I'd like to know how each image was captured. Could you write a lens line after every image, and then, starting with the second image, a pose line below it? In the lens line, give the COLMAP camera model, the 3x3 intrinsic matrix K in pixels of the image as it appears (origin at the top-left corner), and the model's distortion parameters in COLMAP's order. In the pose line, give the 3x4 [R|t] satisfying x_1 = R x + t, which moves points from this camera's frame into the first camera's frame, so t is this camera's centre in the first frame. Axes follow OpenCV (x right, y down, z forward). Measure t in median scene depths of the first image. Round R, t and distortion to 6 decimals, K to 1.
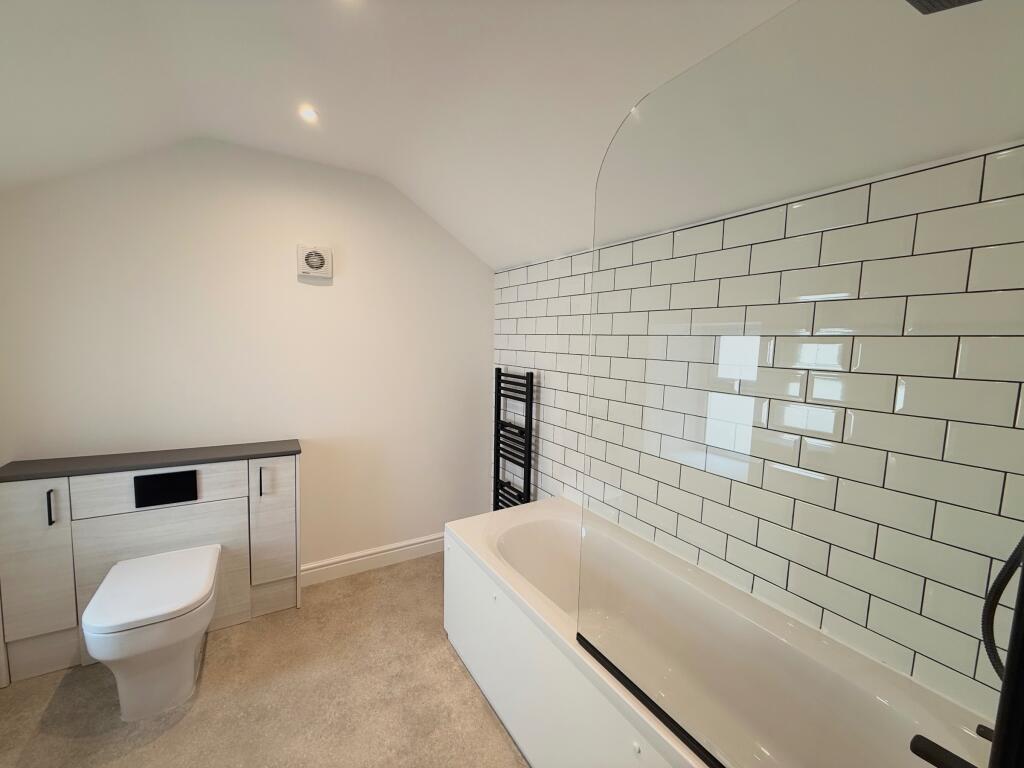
lens RADIAL K [[408.6, 0, 512.8], [0, 408.6, 385.7], [0, 0, 1]] dist [-0.001659, 0.000444]
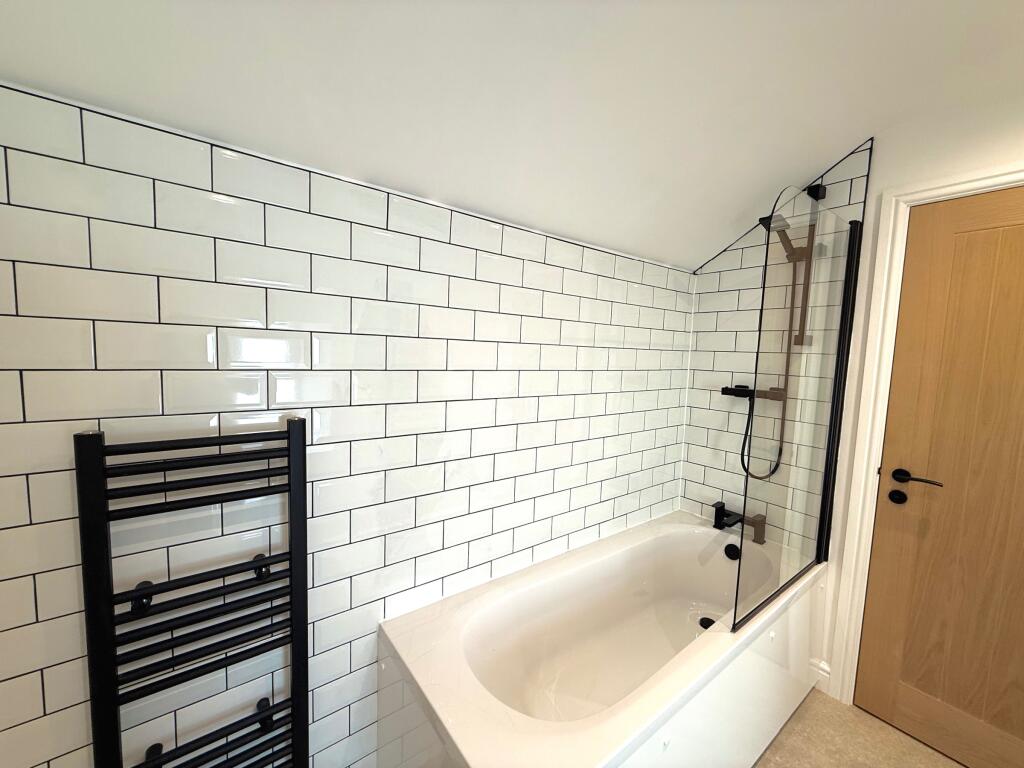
lens RADIAL K [[408.6, 0, 513.4], [0, 408.6, 386.6], [0, 0, 1]] dist [-0.001659, 0.000444]
pose [[-0.086945, -0.115566, 0.989487, -0.474052], [0.072332, 0.989895, 0.121969, -0.121949], [-0.993584, 0.082176, -0.077708, 0.955308]]
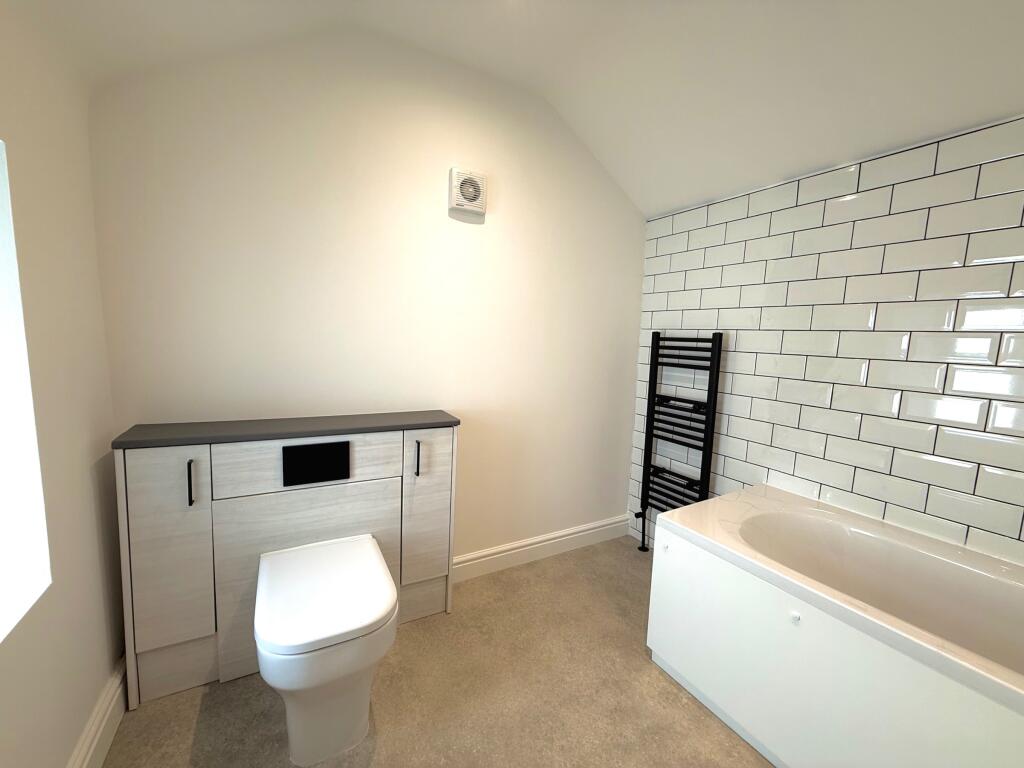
lens RADIAL K [[408.6, 0, 513.9], [0, 408.6, 385.0], [0, 0, 1]] dist [-0.001659, 0.000444]
pose [[0.999255, 0.011192, -0.036921, -0.396953], [-0.010706, 0.999854, 0.013354, 0.076861], [0.037065, -0.012949, 0.999229, 0.200962]]
